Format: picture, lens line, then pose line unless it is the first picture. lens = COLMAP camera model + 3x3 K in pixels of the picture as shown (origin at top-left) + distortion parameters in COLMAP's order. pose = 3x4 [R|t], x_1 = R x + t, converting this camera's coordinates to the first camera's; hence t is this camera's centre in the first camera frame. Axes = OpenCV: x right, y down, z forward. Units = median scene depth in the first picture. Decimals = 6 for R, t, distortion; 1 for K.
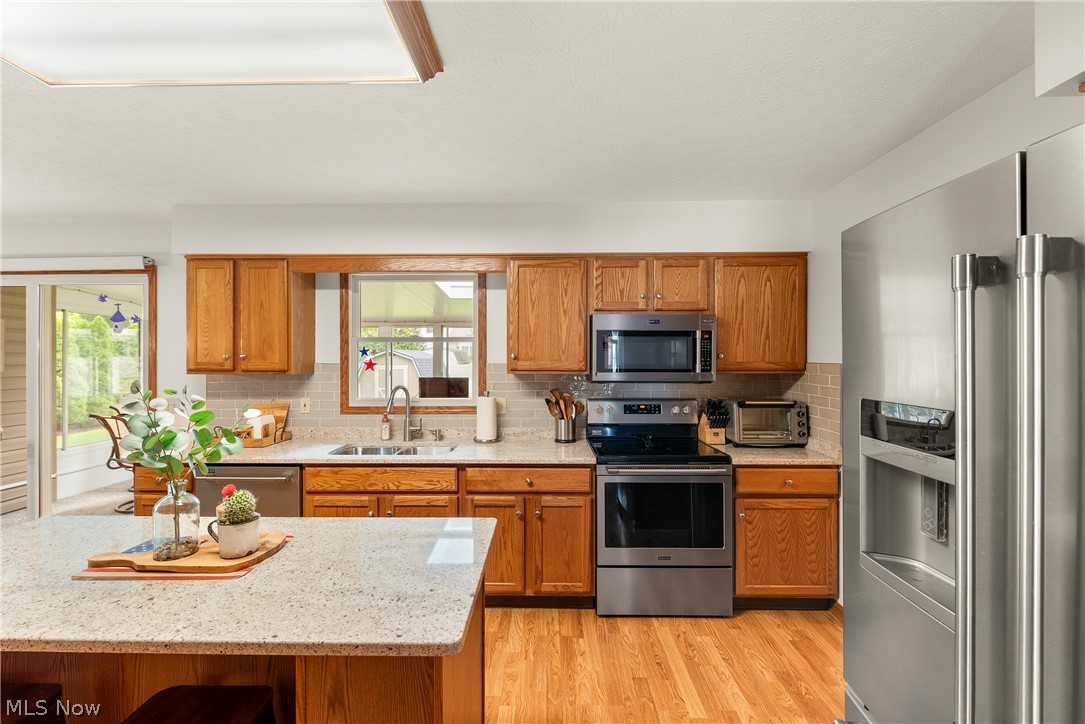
lens RADIAL K [[451.8, 0, 541.2], [0, 451.8, 361.3], [0, 0, 1]] dist [-0.000740, 0.000015]
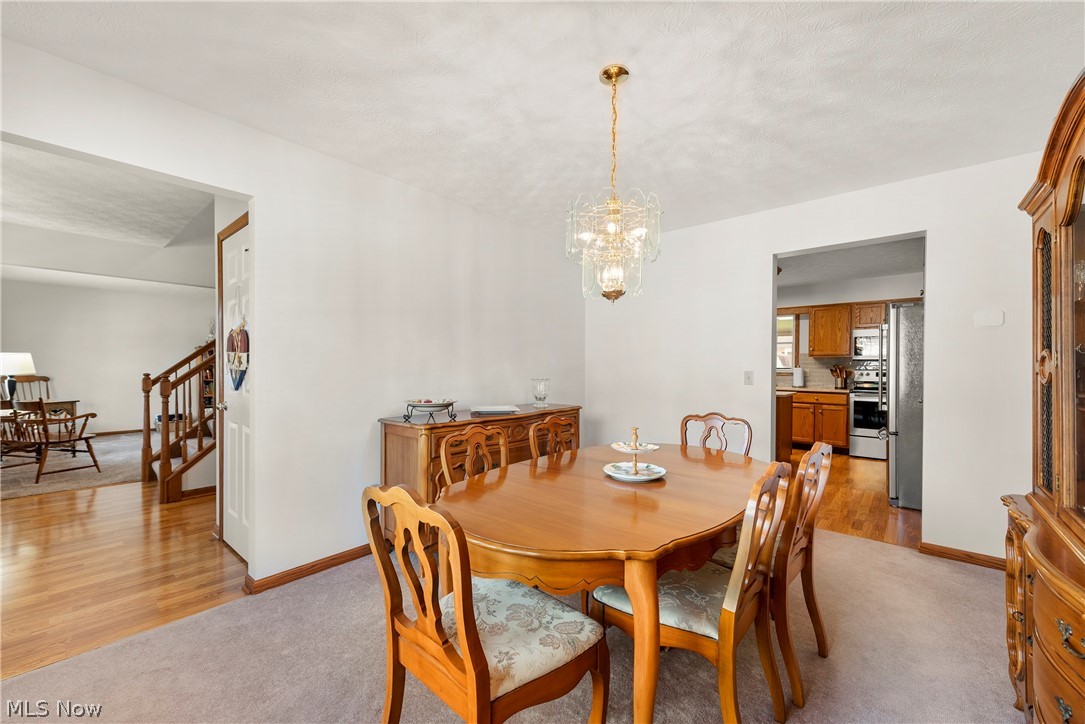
lens RADIAL K [[439.1, 0, 533.9], [0, 439.1, 369.1], [0, 0, 1]] dist [0.004550, -0.000766]
pose [[0.764329, 0.010430, -0.644742, 0.306523], [-0.011181, 0.999933, 0.002920, 0.099548], [0.644729, 0.004977, 0.764395, -1.655608]]
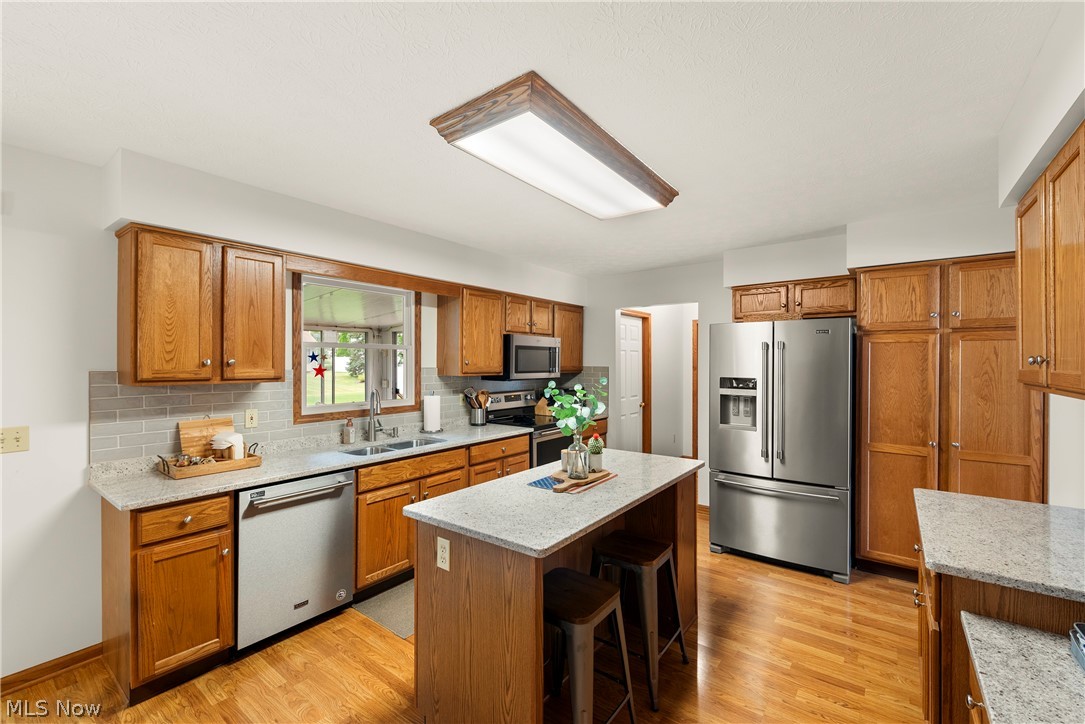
lens RADIAL K [[451.8, 0, 552.2], [0, 451.8, 363.5], [0, 0, 1]] dist [-0.000740, 0.000015]
pose [[0.589324, -0.000370, 0.807897, -0.970210], [0.003499, 0.999992, -0.002094, -0.004130], [-0.807889, 0.004061, 0.589320, 0.024083]]
